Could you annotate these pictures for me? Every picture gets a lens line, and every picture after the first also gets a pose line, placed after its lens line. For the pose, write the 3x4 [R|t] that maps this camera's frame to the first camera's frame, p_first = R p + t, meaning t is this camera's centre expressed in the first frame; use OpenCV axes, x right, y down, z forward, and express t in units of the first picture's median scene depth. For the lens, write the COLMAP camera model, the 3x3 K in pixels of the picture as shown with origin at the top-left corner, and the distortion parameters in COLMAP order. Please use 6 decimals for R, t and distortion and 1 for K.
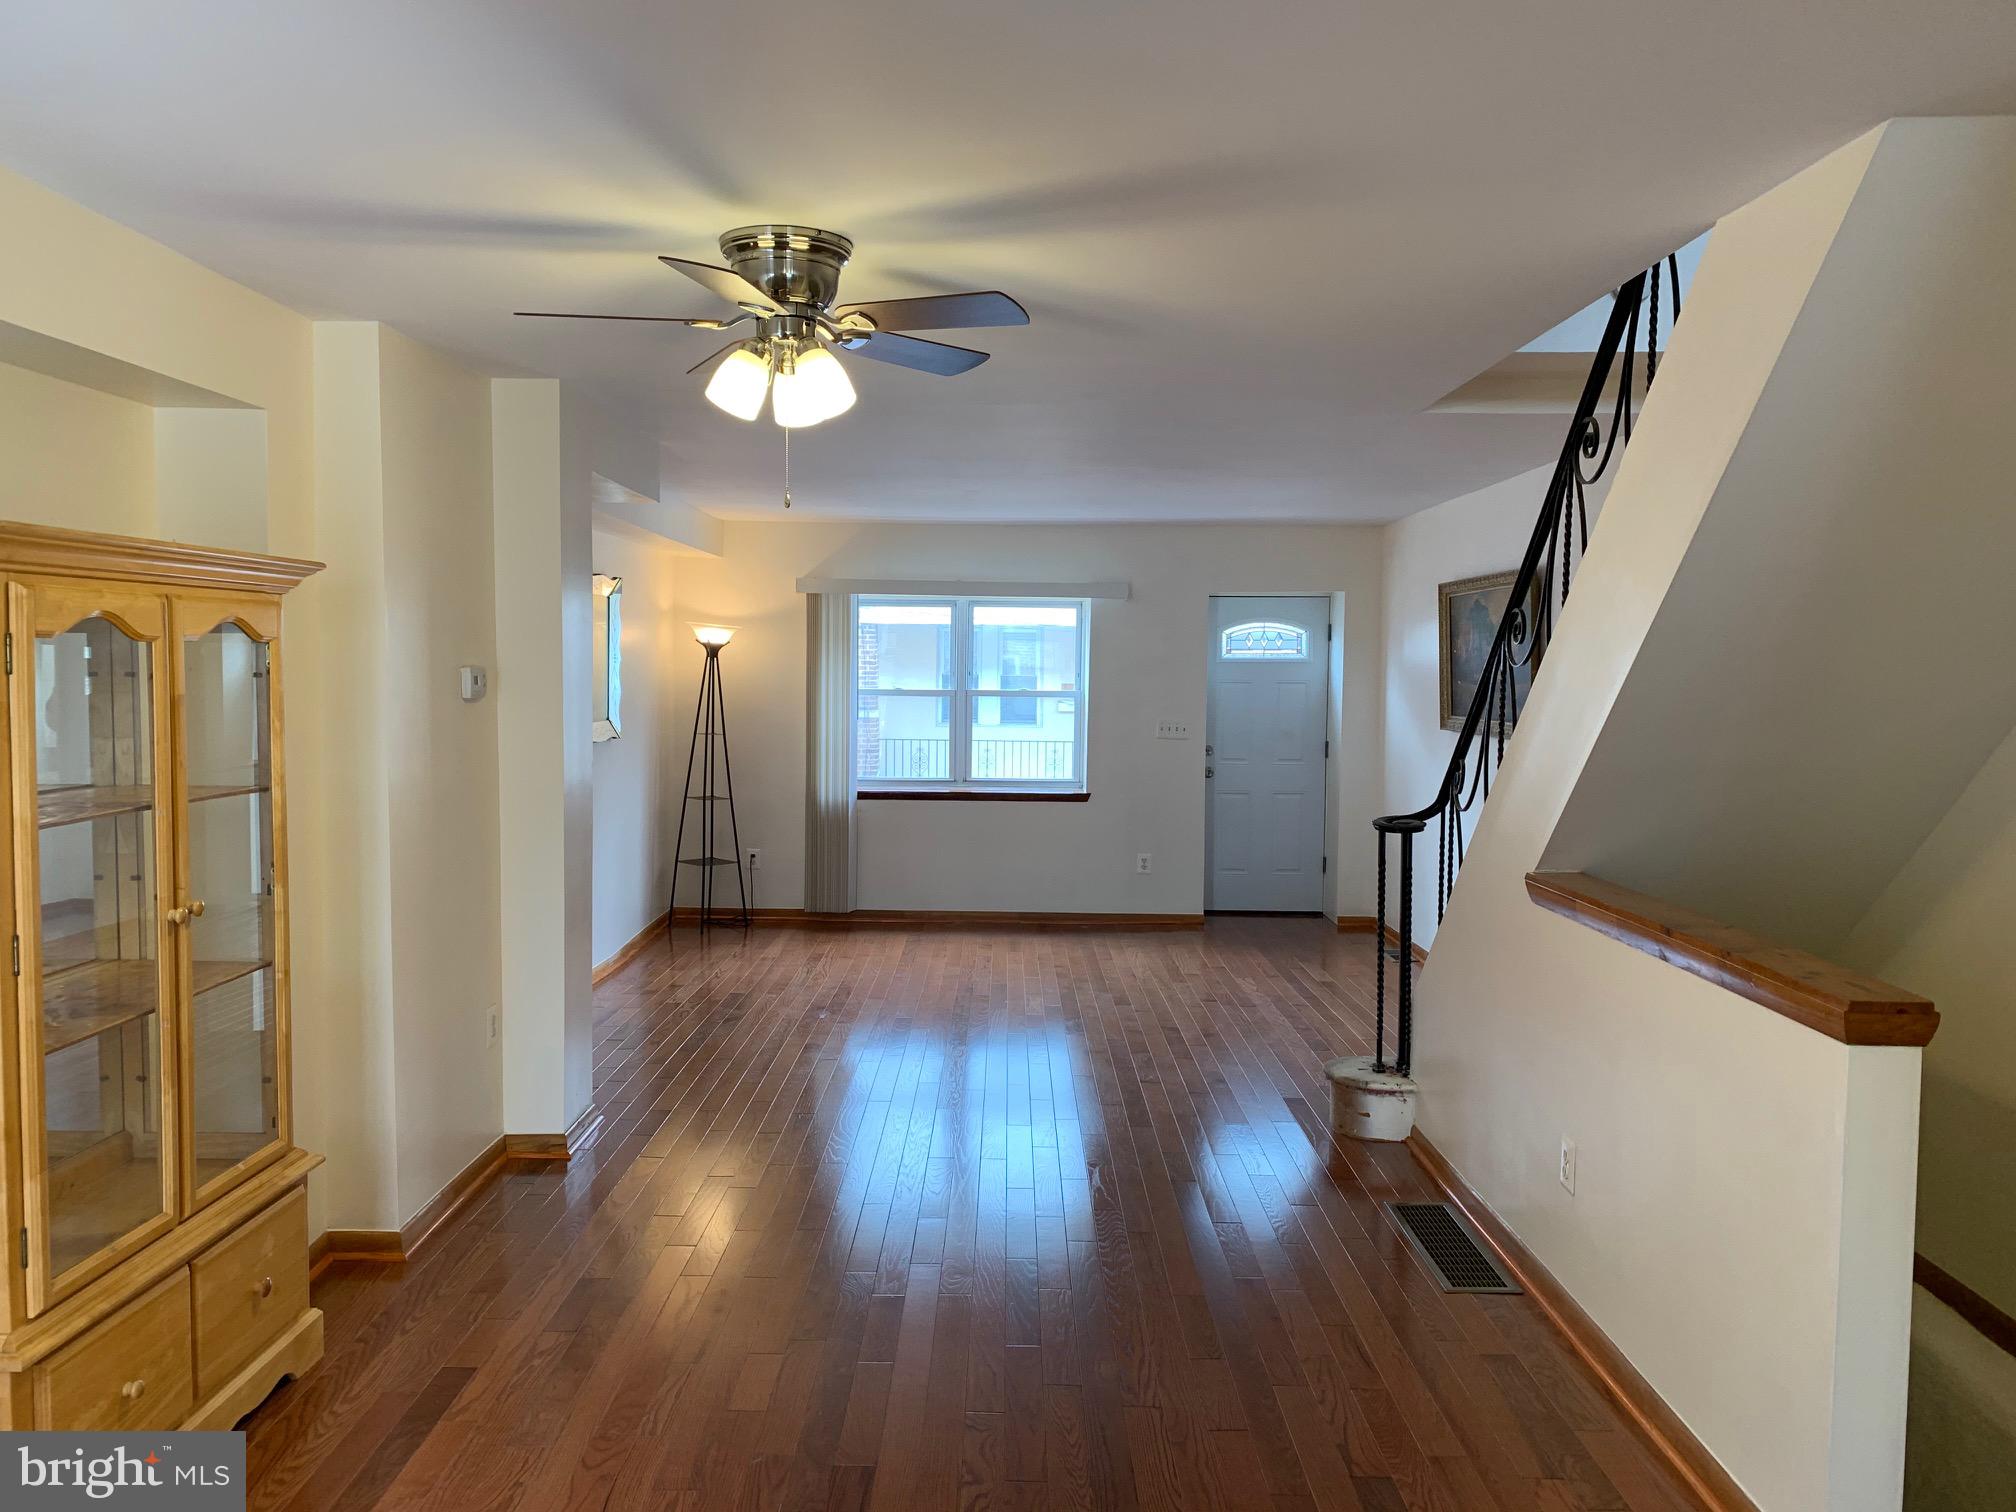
lens RADIAL K [[1582.0, 0, 1004.8], [0, 1582.0, 753.5], [0, 0, 1]] dist [0.215947, -0.108739]
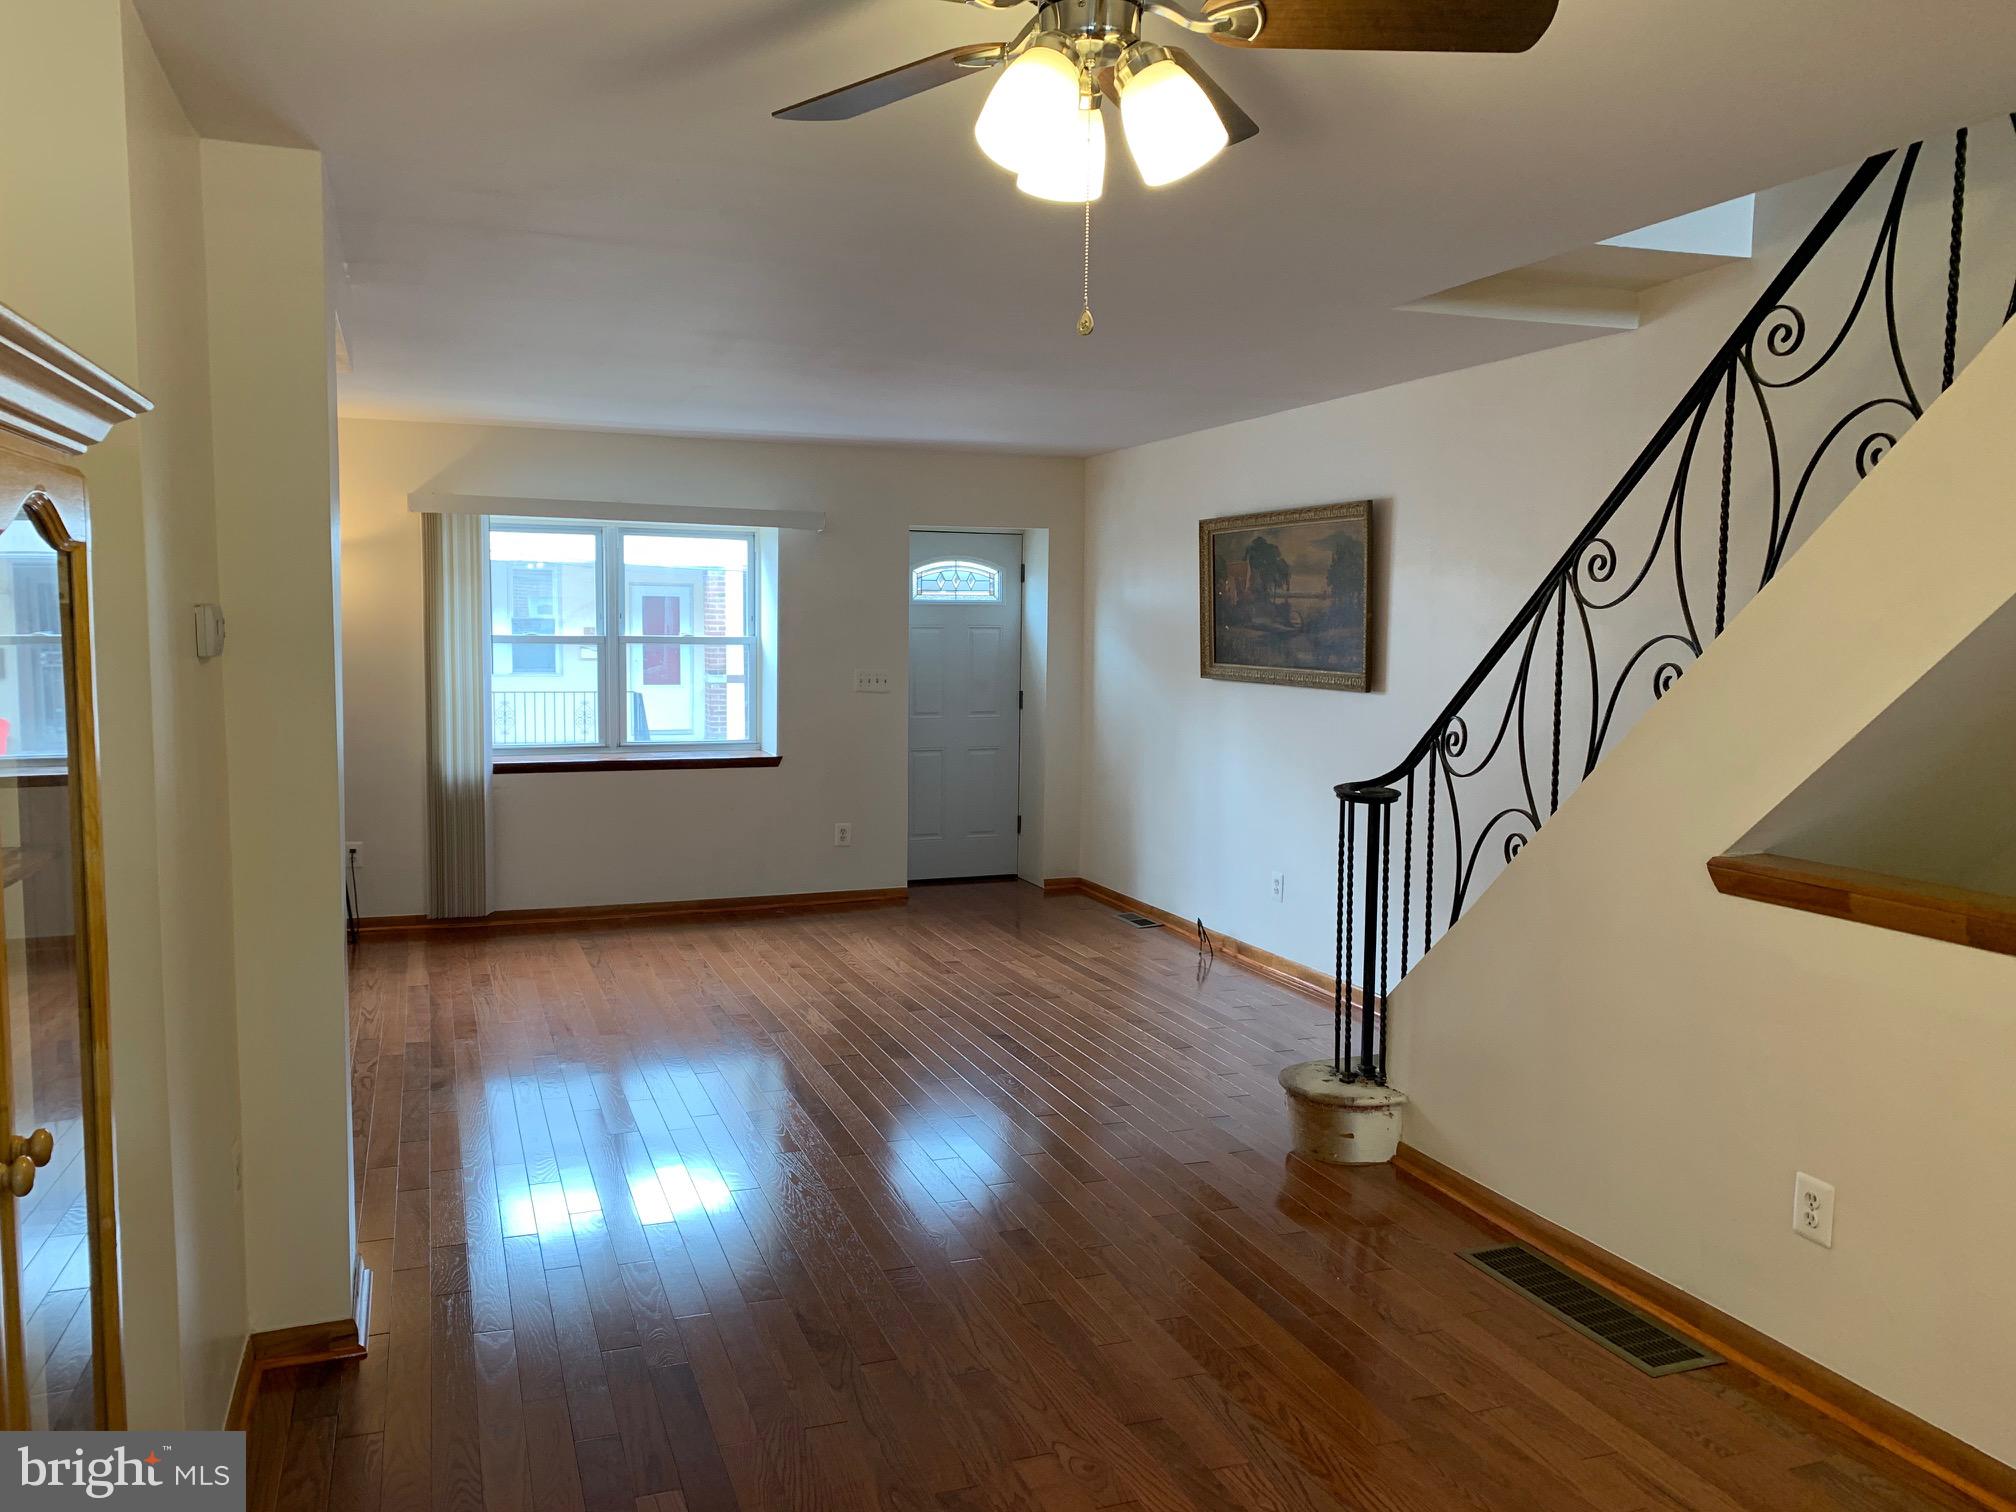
lens RADIAL K [[1582.0, 0, 1004.8], [0, 1582.0, 753.5], [0, 0, 1]] dist [0.215947, -0.108739]
pose [[0.940510, -0.031513, 0.338302, -0.124256], [0.019605, 0.999064, 0.038561, -0.007571], [-0.339201, -0.029635, 0.940247, 0.144955]]
